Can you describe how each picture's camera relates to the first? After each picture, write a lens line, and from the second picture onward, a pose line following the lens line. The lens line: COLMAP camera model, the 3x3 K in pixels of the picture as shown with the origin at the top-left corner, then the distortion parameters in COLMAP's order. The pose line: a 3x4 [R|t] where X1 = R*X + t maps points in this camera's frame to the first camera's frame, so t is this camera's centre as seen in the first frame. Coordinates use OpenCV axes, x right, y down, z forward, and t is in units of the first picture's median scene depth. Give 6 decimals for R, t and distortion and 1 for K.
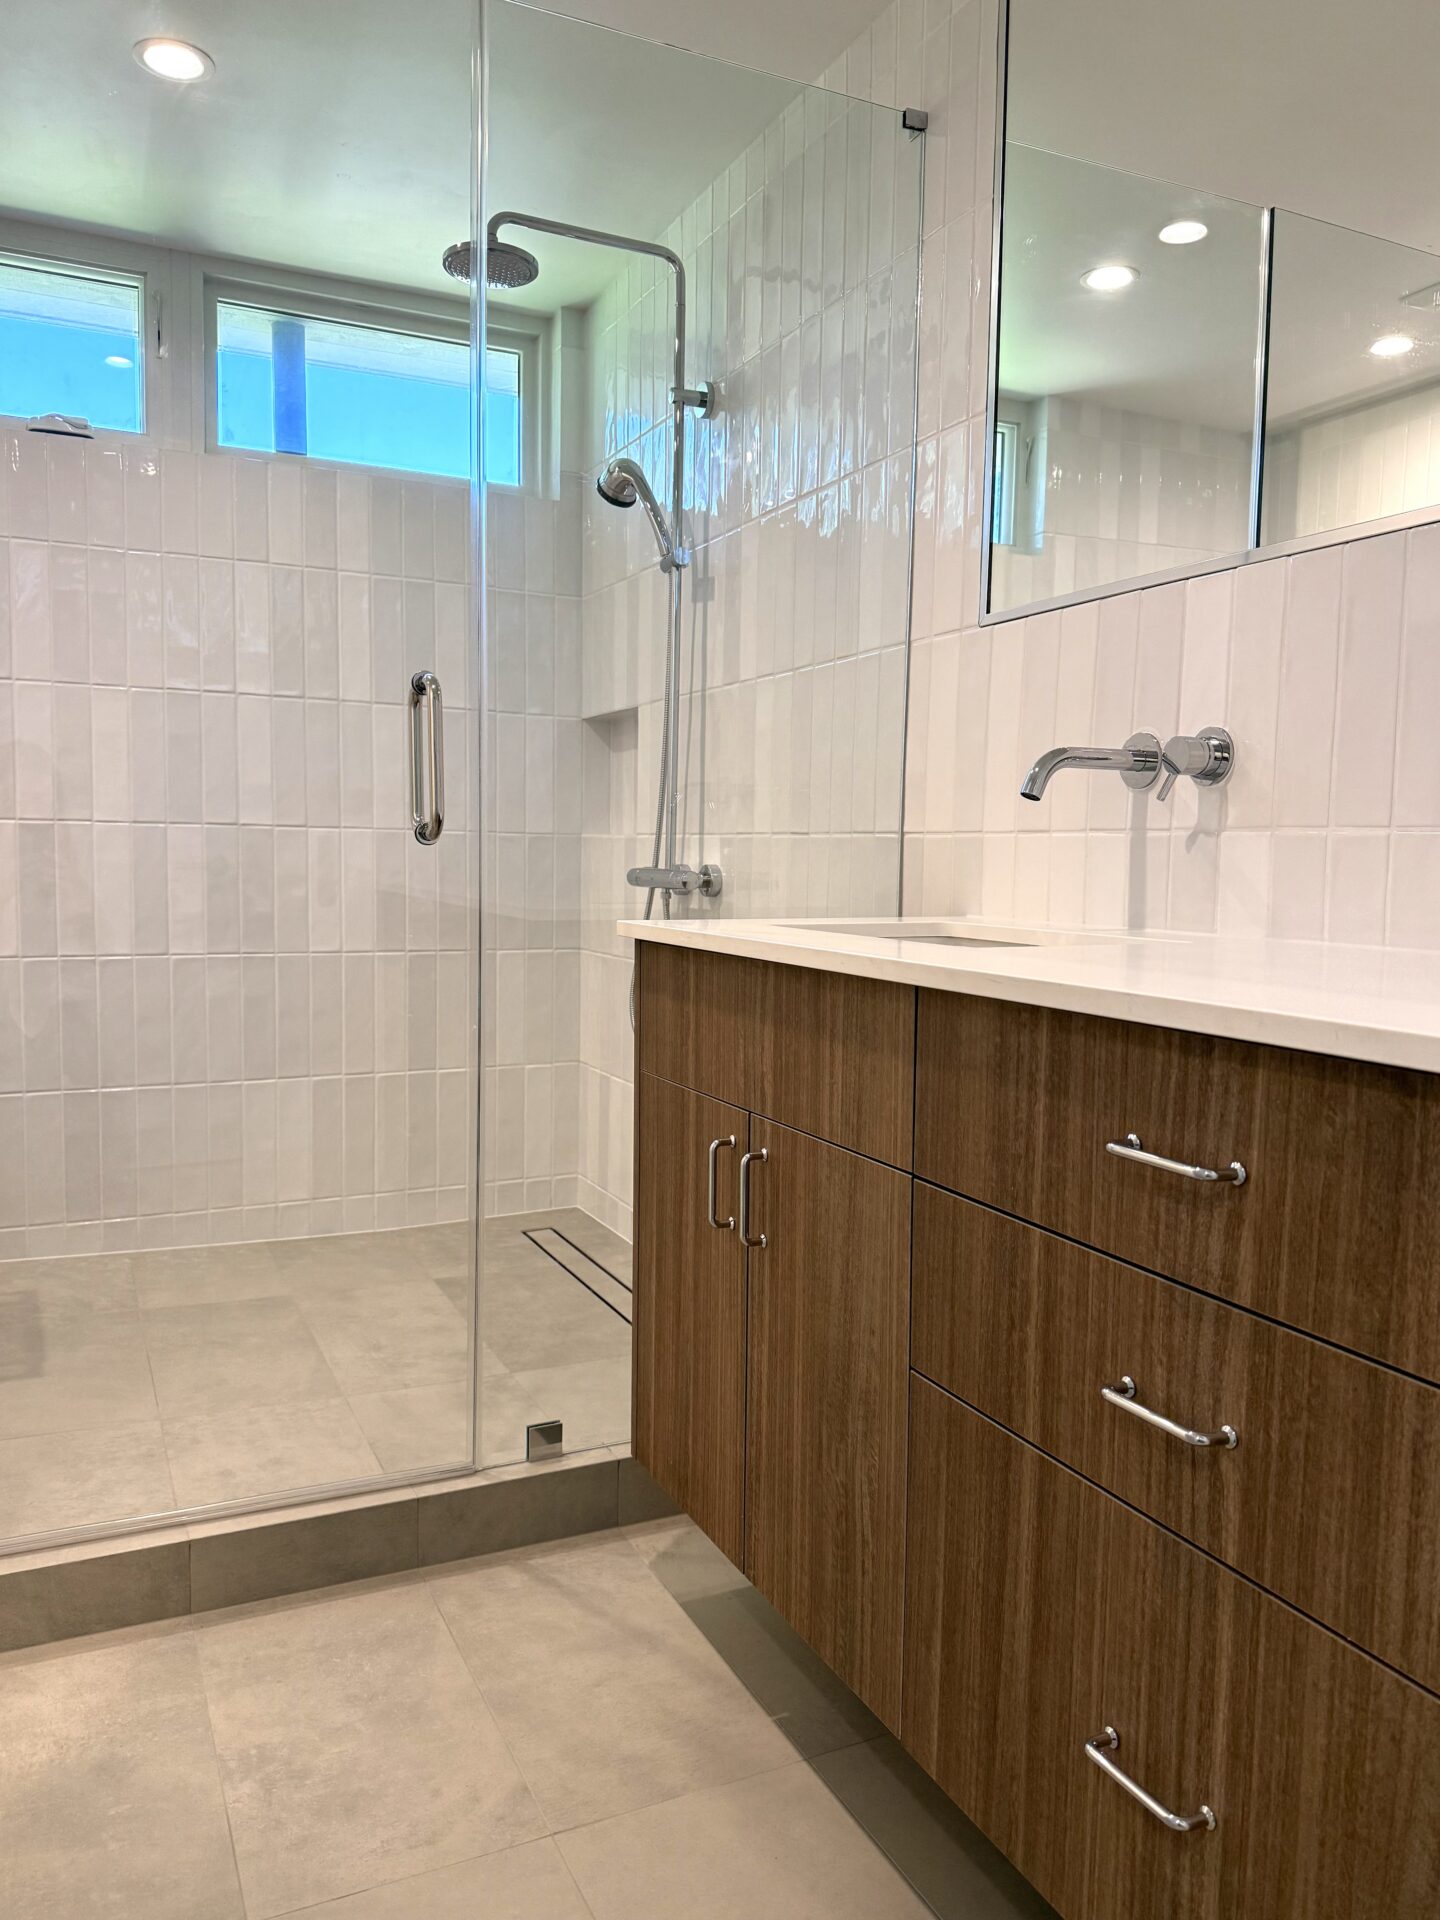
lens RADIAL K [[1403.4, 0, 720.0], [0, 1403.4, 960.0], [0, 0, 1]] dist [0.113722, 0.000625]
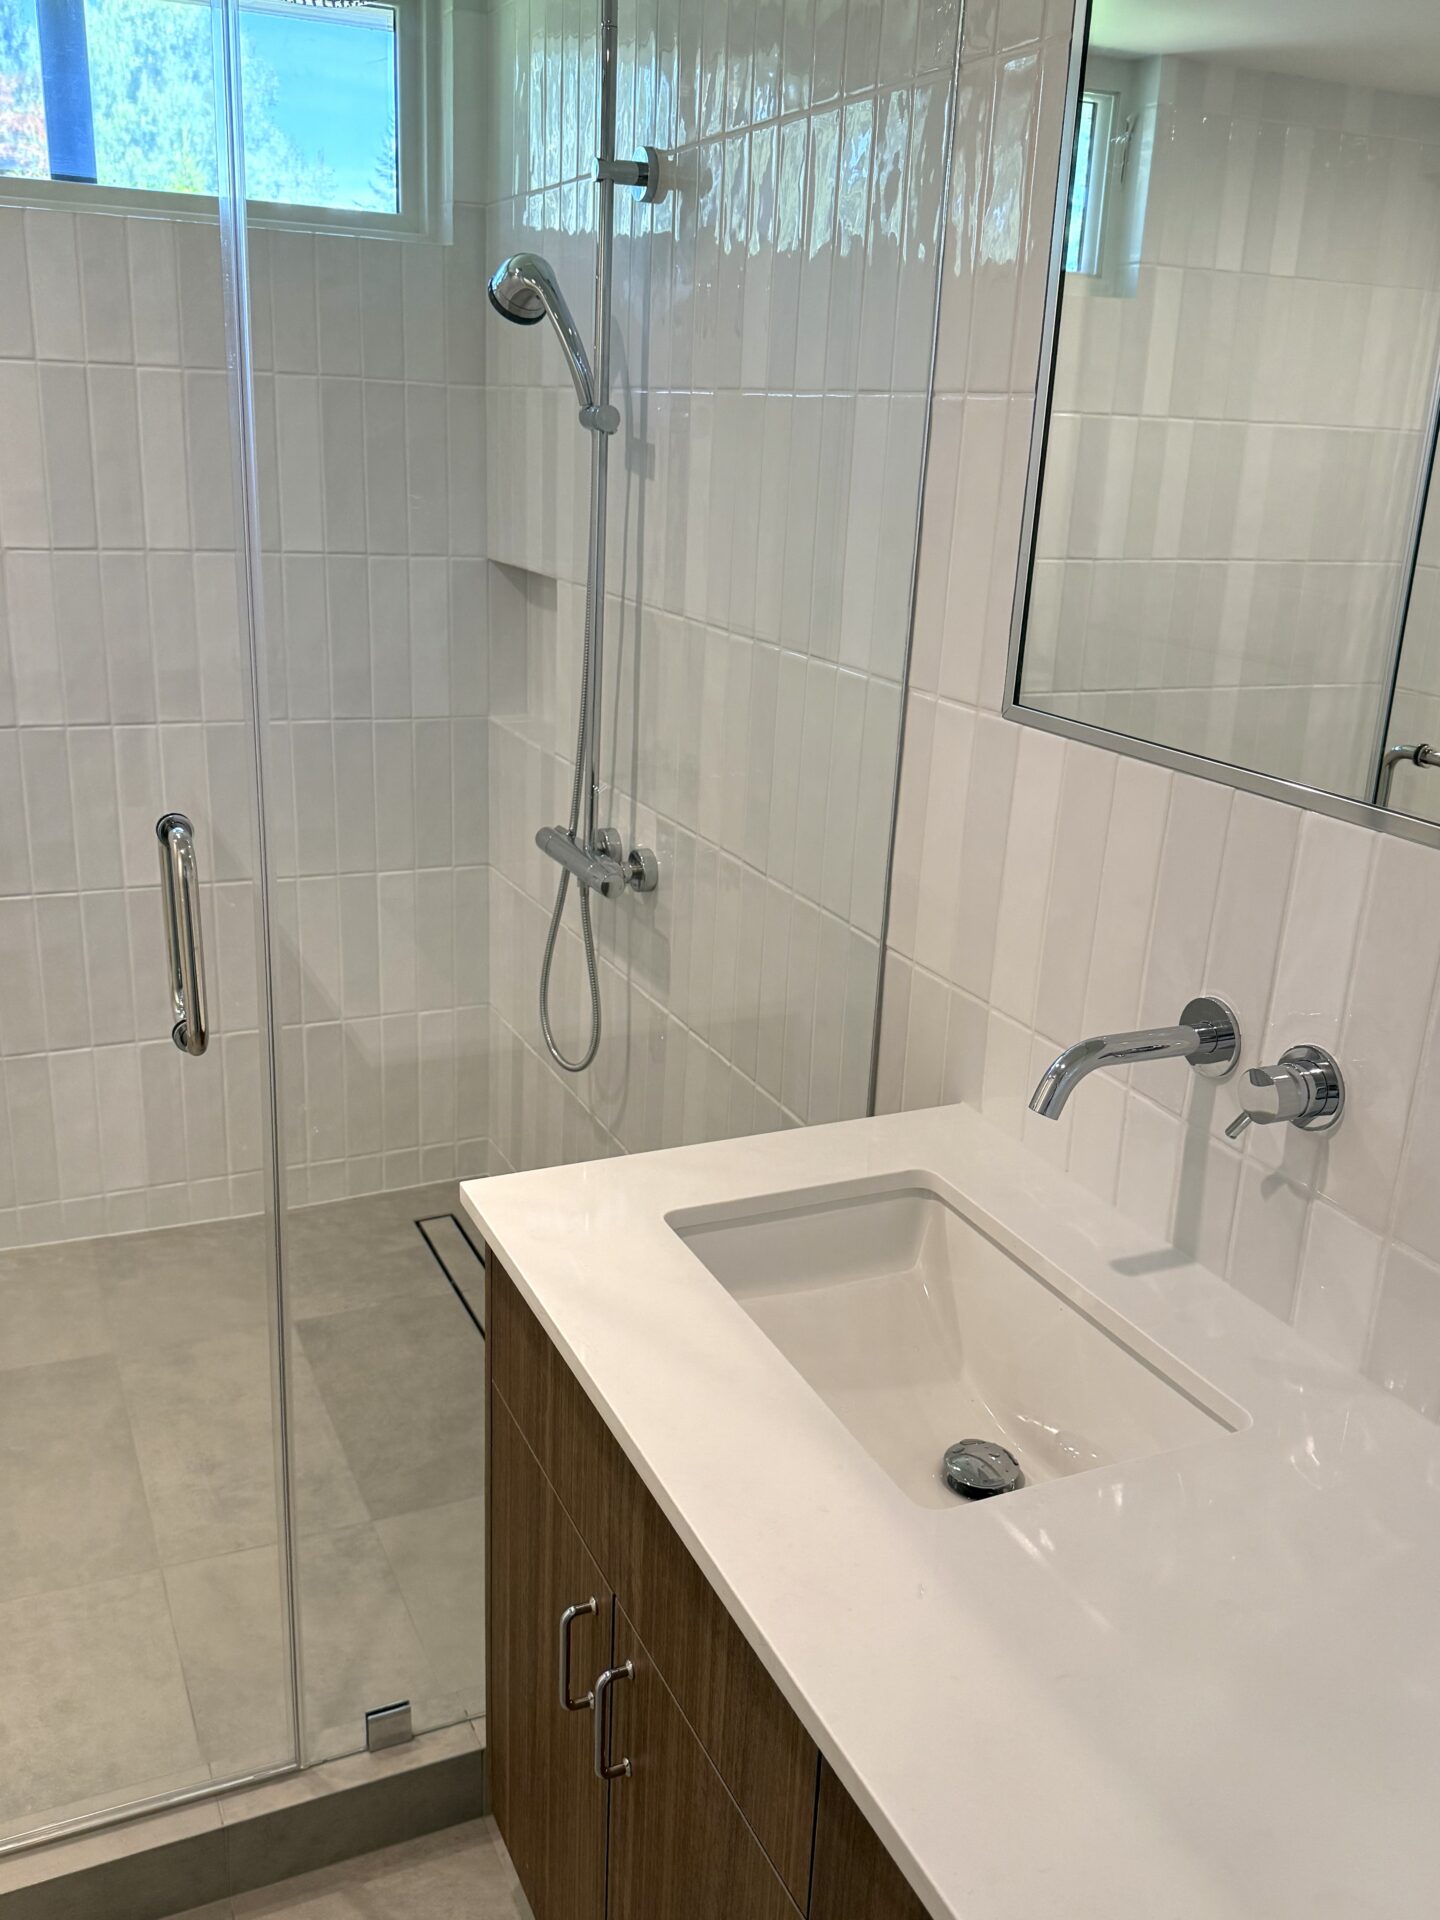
lens RADIAL K [[1643.2, 0, 729.8], [0, 1643.2, 960.5], [0, 0, 1]] dist [0.113603, -0.174874]
pose [[0.999555, 0.029015, 0.006988, 0.034775], [-0.029844, 0.970987, 0.237262, -0.218762], [0.000099, -0.237365, 0.971420, 0.140222]]
